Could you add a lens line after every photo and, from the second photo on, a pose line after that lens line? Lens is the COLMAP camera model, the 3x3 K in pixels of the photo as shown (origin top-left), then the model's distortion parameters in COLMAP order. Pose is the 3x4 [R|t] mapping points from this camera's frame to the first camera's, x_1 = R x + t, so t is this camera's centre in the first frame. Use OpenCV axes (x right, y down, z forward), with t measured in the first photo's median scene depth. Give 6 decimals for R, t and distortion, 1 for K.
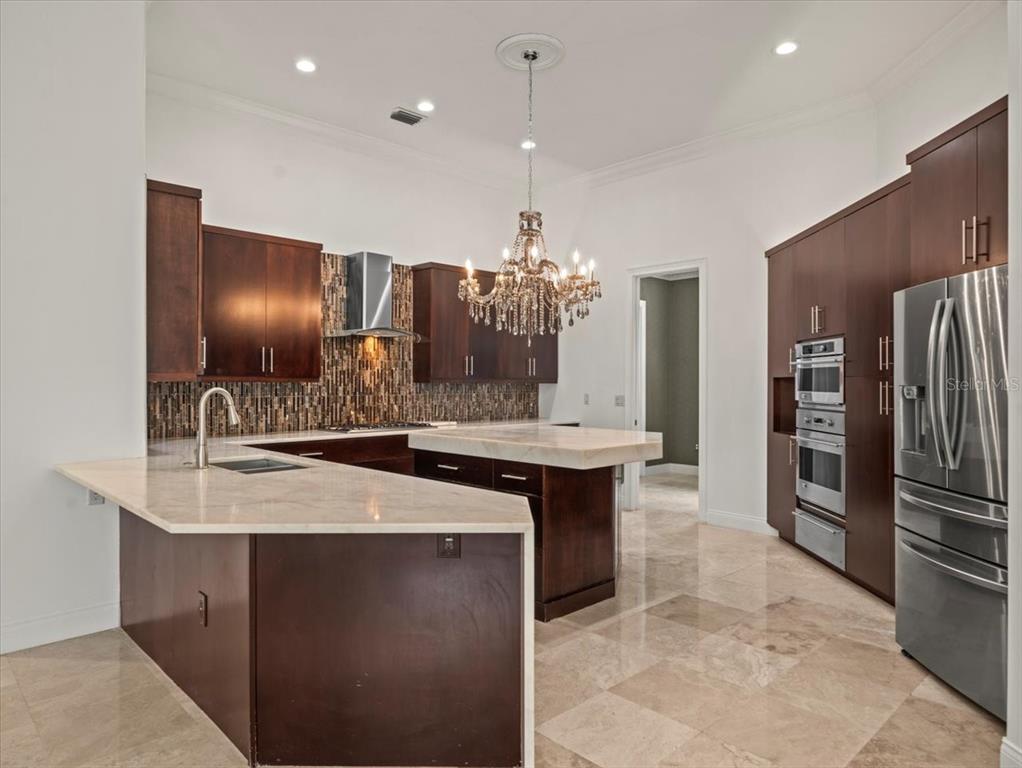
lens RADIAL K [[656.8, 0, 511.0], [0, 656.8, 384.0], [0, 0, 1]] dist [0.001584, -0.000344]
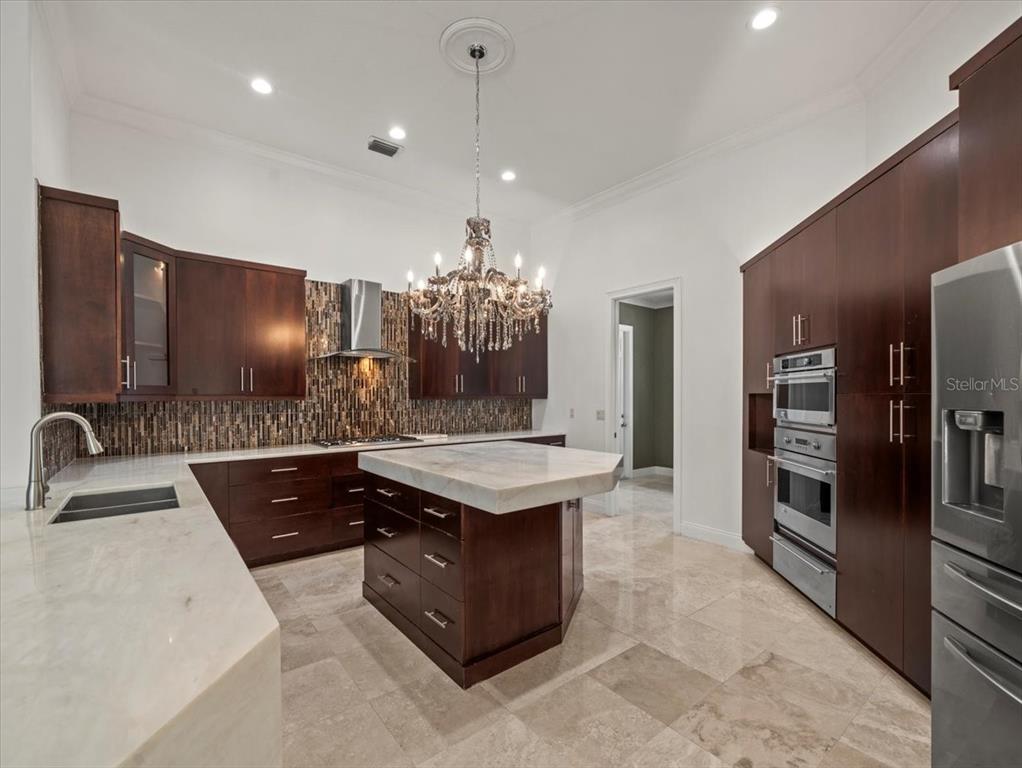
lens RADIAL K [[455.4, 0, 510.8], [0, 455.4, 400.4], [0, 0, 1]] dist [-0.000603, -0.000045]
pose [[0.994947, -0.003320, -0.100349, 0.124437], [0.004265, 0.999949, 0.009207, -0.008202], [0.100313, -0.009589, 0.994910, 0.314231]]
